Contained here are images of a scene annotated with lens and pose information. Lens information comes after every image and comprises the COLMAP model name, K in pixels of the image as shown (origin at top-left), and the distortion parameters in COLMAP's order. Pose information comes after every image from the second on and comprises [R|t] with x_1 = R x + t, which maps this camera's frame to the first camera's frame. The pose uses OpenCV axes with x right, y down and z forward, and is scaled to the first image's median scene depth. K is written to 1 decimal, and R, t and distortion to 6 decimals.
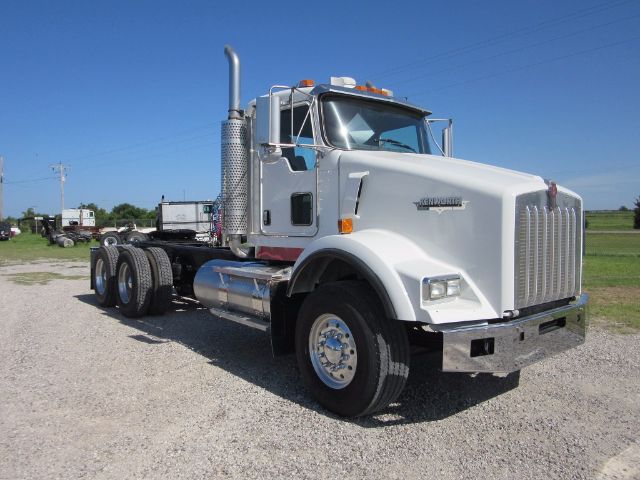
lens RADIAL K [[496.5, 0, 320.0], [0, 496.5, 240.0], [0, 0, 1]] dist [-0.054471, 0.031944]
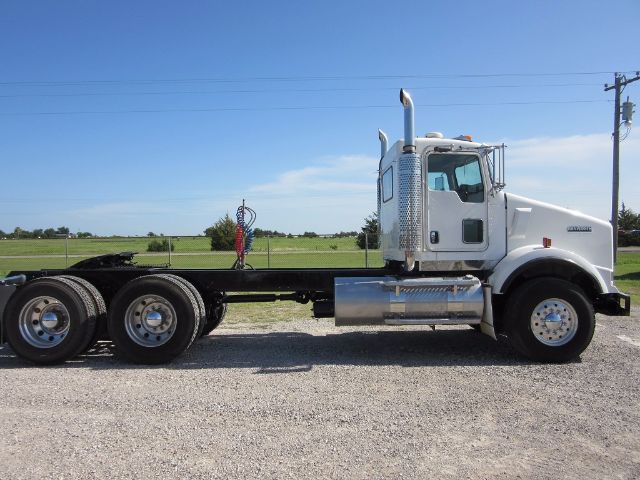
lens RADIAL K [[496.5, 0, 320.0], [0, 496.5, 240.0], [0, 0, 1]] dist [-0.054471, 0.031944]
pose [[0.635452, 0.003969, 0.772130, -1.327268], [0.034232, 0.998859, -0.033307, -0.006994], [-0.771381, 0.047596, 0.634591, 0.463681]]
